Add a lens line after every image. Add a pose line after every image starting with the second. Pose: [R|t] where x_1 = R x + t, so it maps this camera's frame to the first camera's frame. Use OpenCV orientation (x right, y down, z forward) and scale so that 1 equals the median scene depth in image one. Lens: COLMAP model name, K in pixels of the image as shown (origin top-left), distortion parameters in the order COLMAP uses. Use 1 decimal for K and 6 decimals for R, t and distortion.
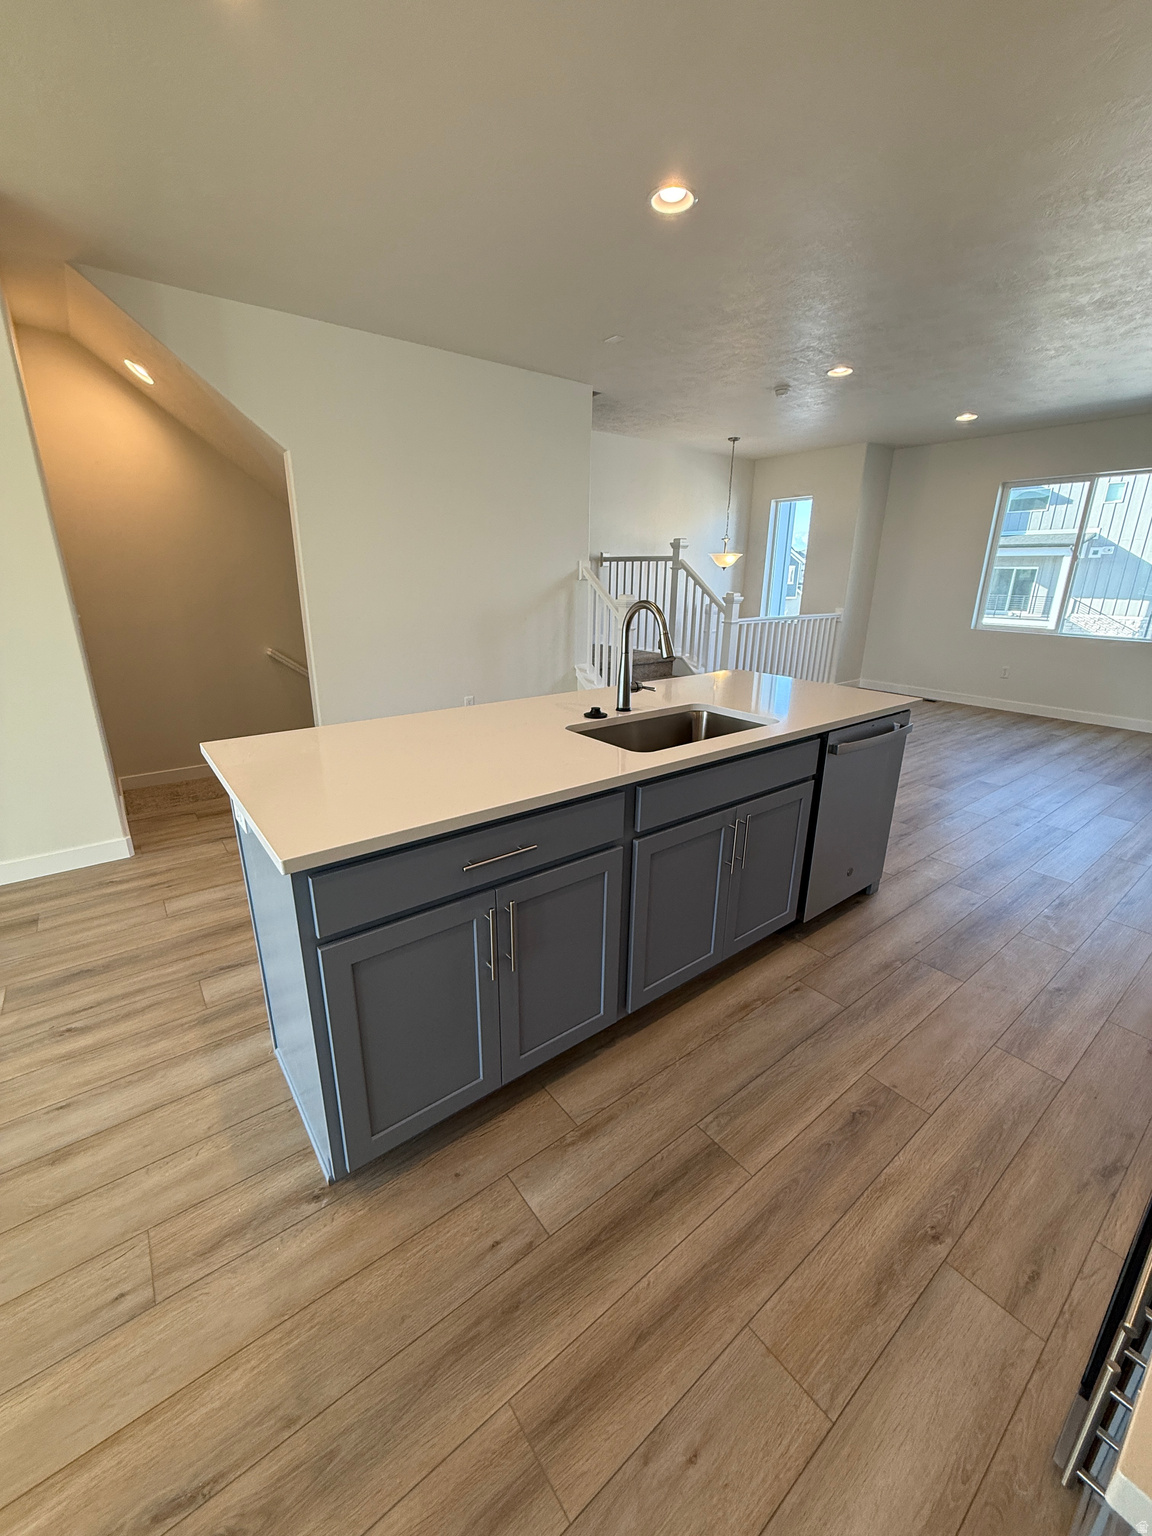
lens RADIAL K [[617.4, 0, 576.6], [0, 617.4, 765.3], [0, 0, 1]] dist [0.003820, 0.000083]
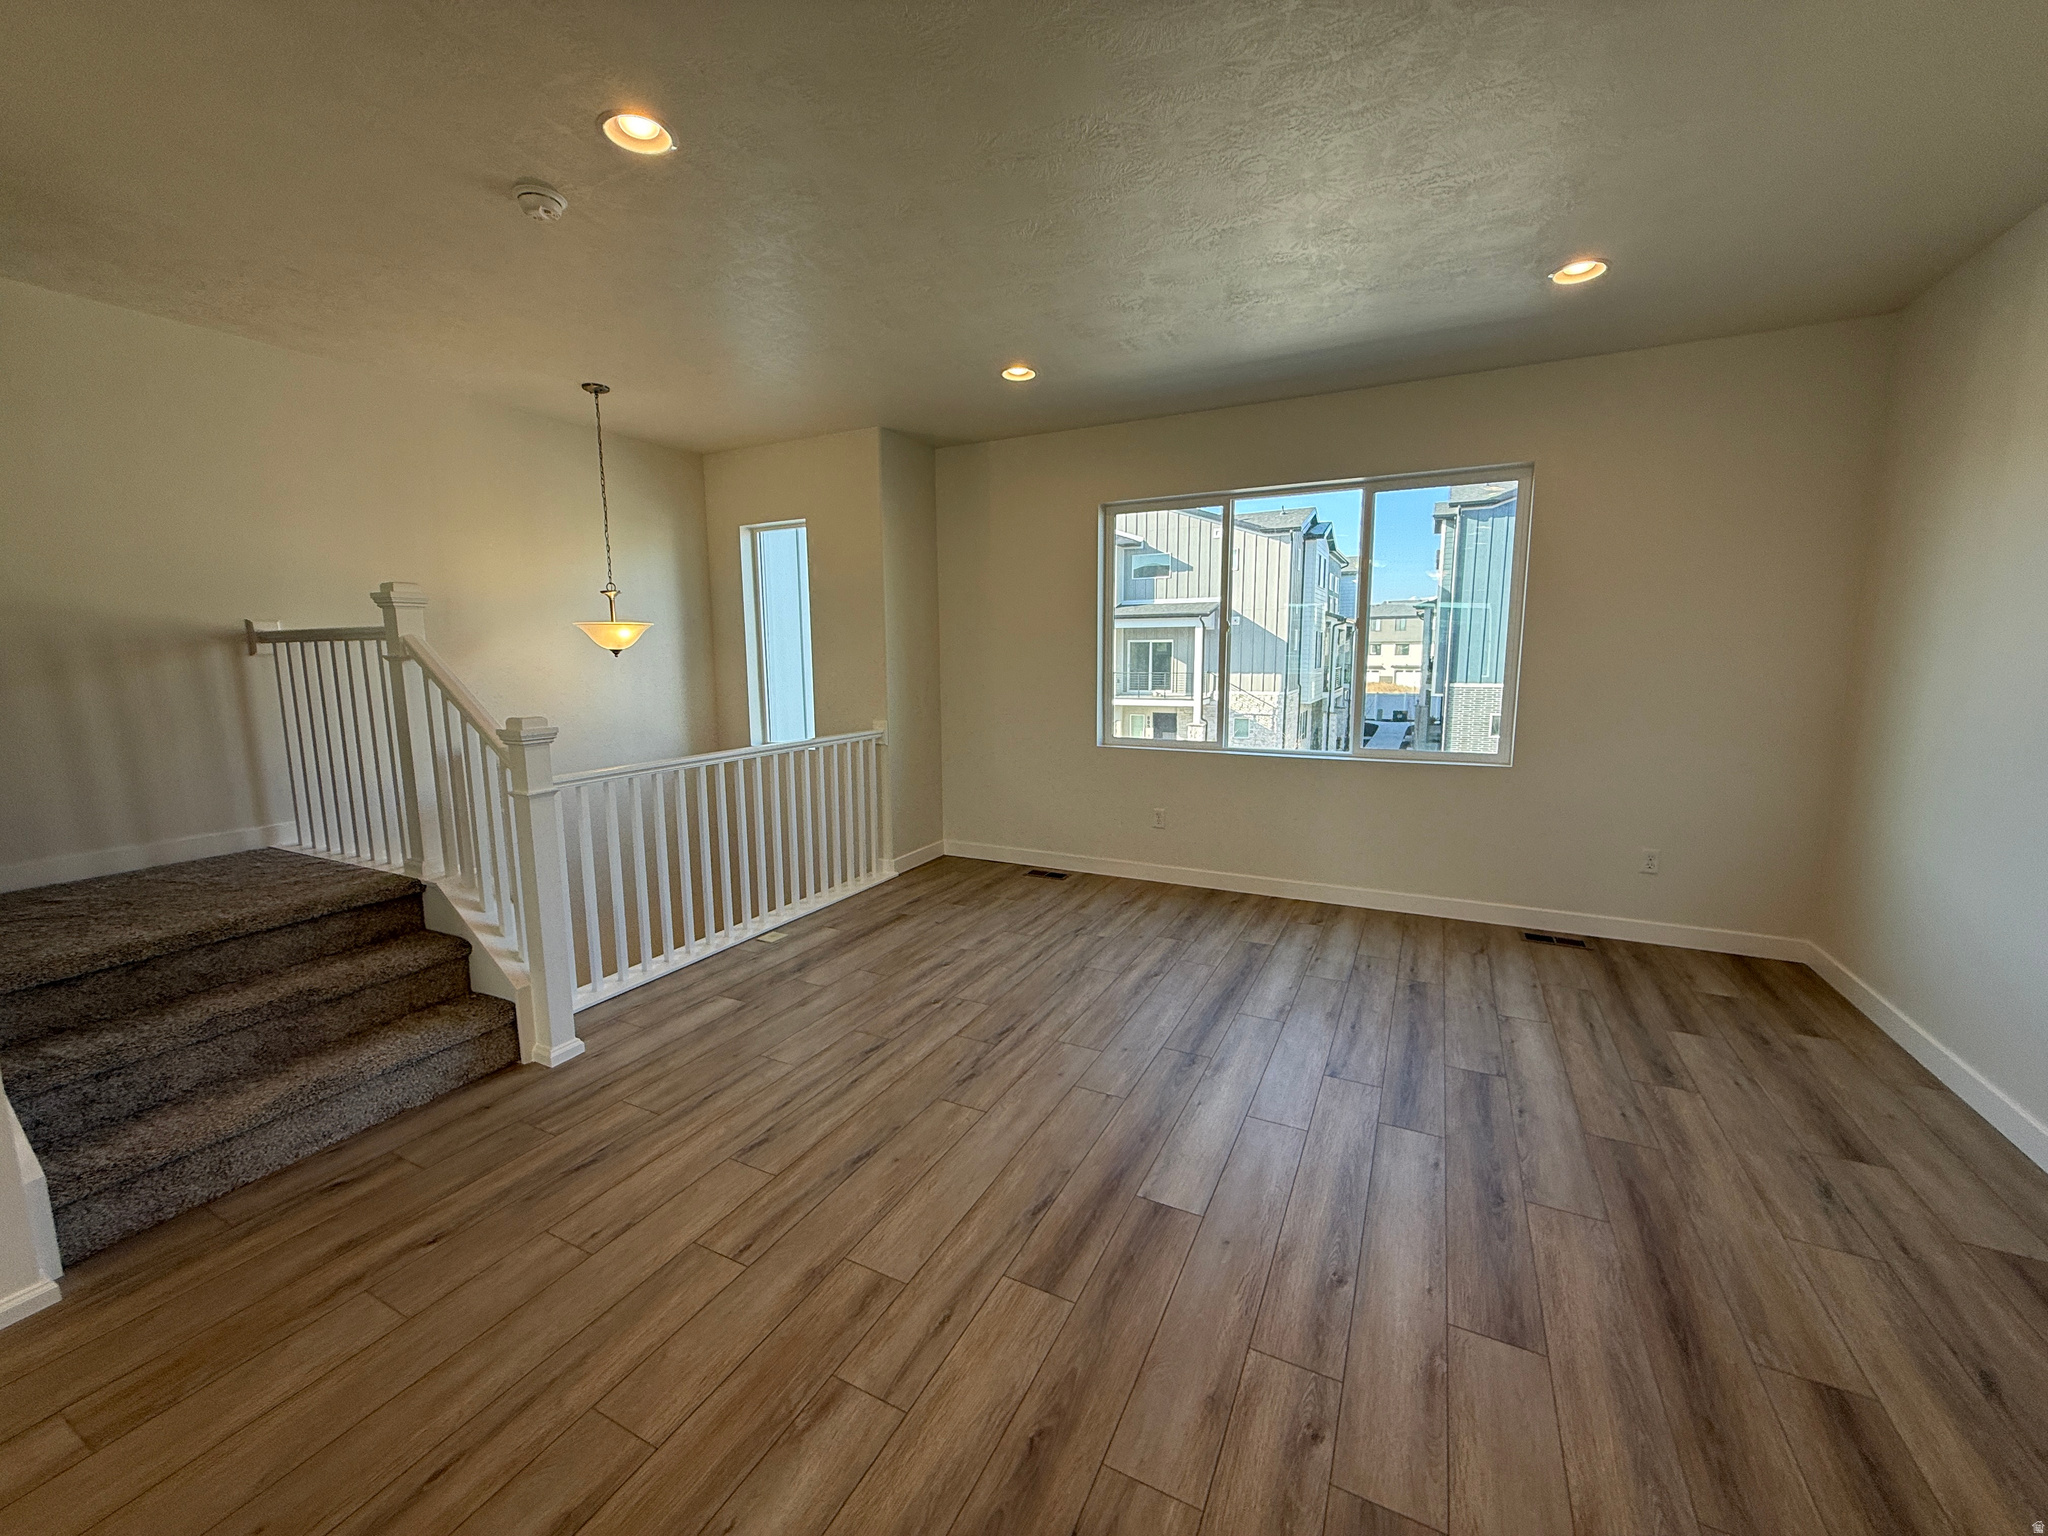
lens RADIAL K [[823.1, 0, 1022.5], [0, 823.1, 767.0], [0, 0, 1]] dist [0.003820, 0.000083]
pose [[0.904956, -0.078196, 0.418259, 0.257485], [0.144942, 0.980833, -0.130228, -0.114744], [-0.400059, 0.178474, 0.898944, 0.349790]]
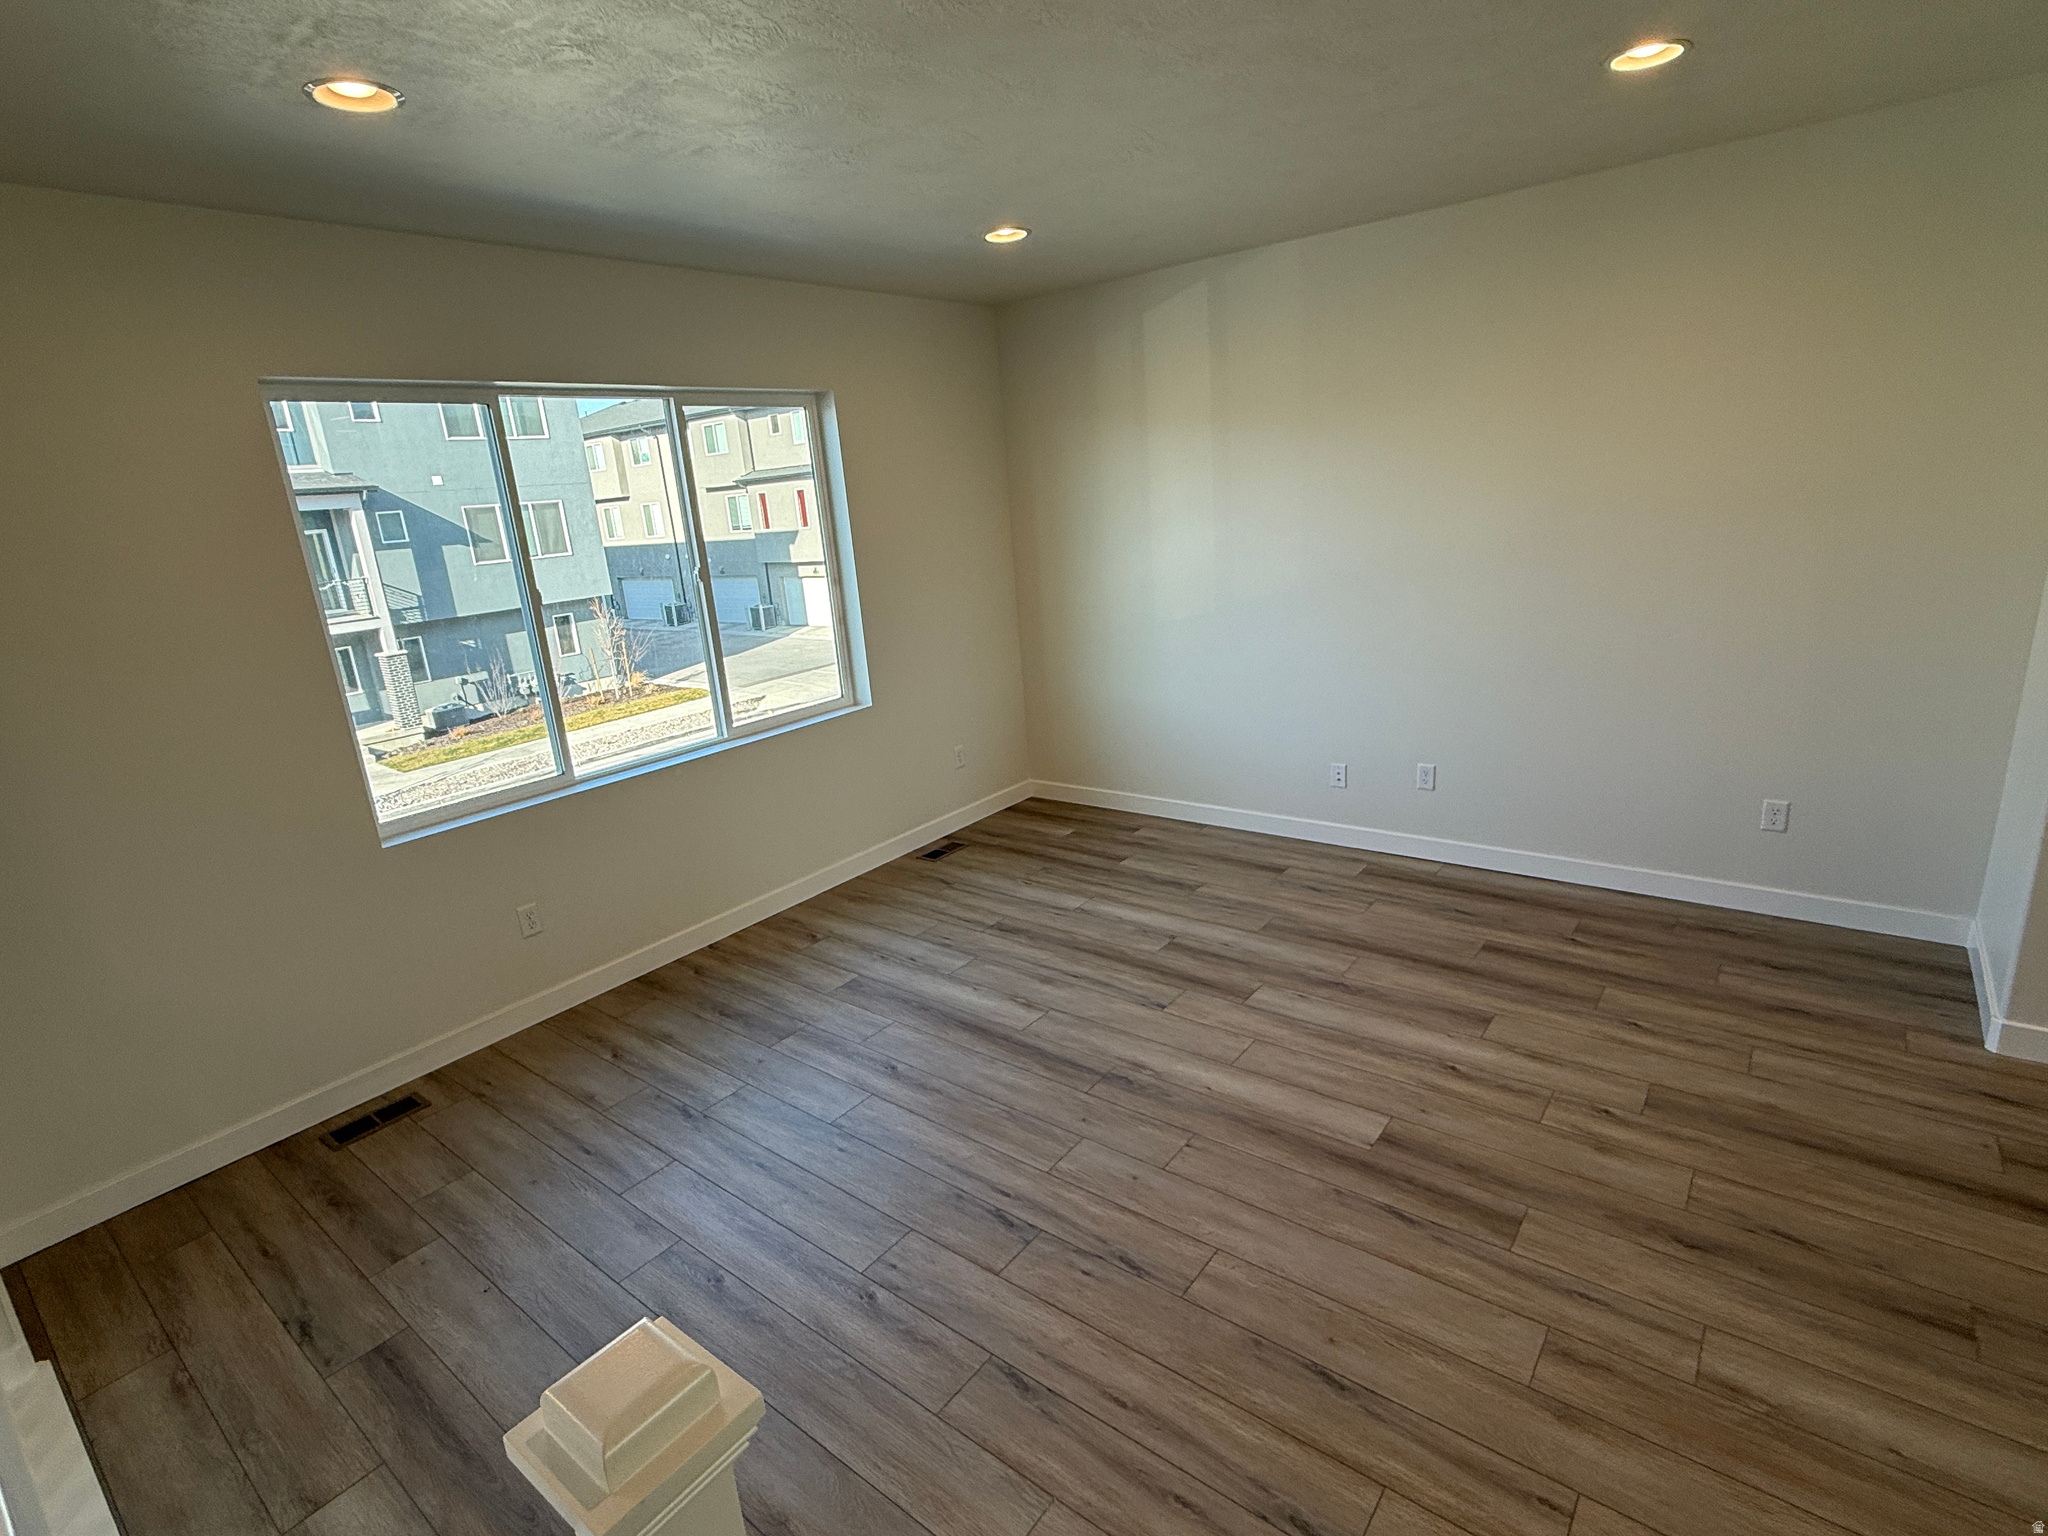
lens RADIAL K [[1000.2, 0, 1022.0], [0, 1000.2, 768.8], [0, 0, 1]] dist [-0.004224, 0.001766]
pose [[-0.239218, -0.255997, 0.936611, 0.111921], [0.365068, 0.870127, 0.331066, -0.307769], [-0.899723, 0.421123, -0.114693, 0.763675]]
